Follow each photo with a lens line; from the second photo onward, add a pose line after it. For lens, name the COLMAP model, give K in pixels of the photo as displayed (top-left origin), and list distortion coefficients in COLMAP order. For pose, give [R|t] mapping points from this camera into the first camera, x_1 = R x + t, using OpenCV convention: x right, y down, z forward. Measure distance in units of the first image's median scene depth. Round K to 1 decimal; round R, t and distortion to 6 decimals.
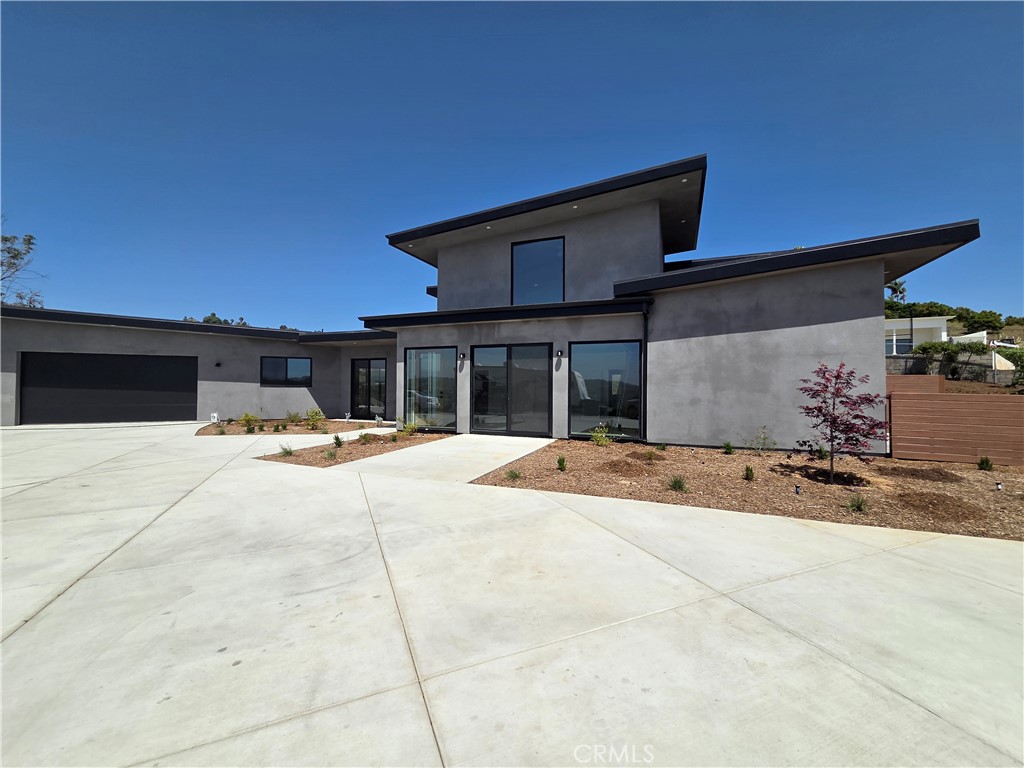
lens RADIAL K [[419.7, 0, 515.7], [0, 419.7, 383.6], [0, 0, 1]] dist [0.001135, 0.000236]
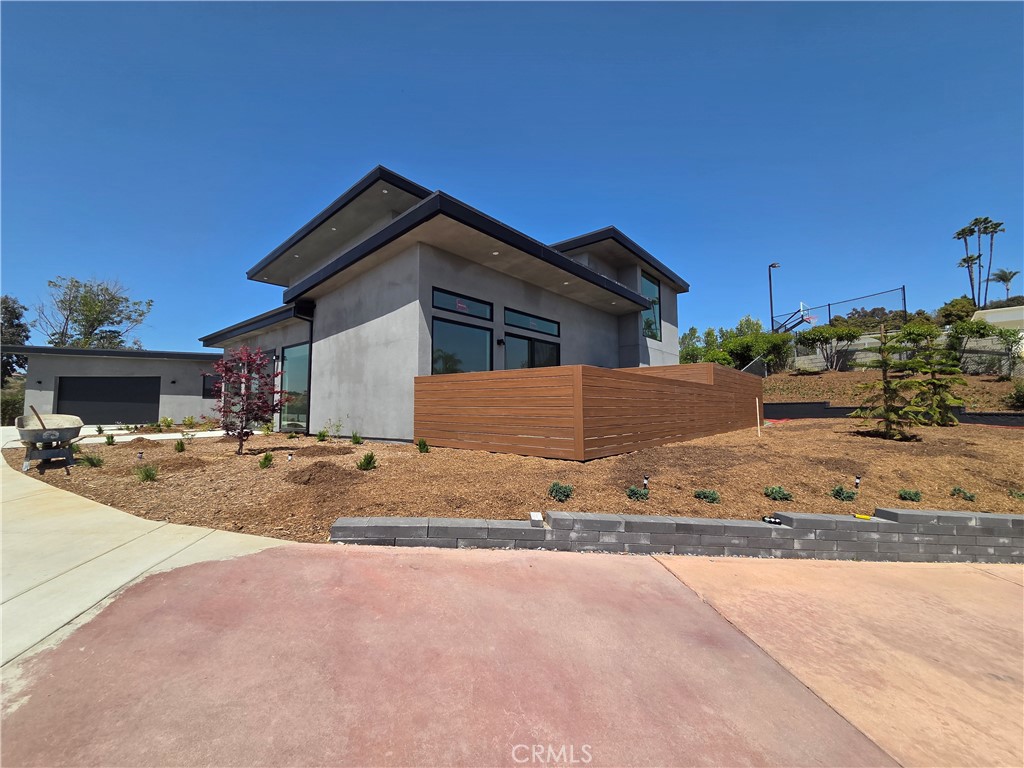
lens RADIAL K [[419.7, 0, 513.6], [0, 419.7, 382.0], [0, 0, 1]] dist [0.001135, 0.000236]
pose [[0.948961, -0.033027, -0.313659, 1.047185], [0.015308, 0.998153, -0.058789, 0.070173], [0.315021, 0.050987, 0.947714, 0.113785]]
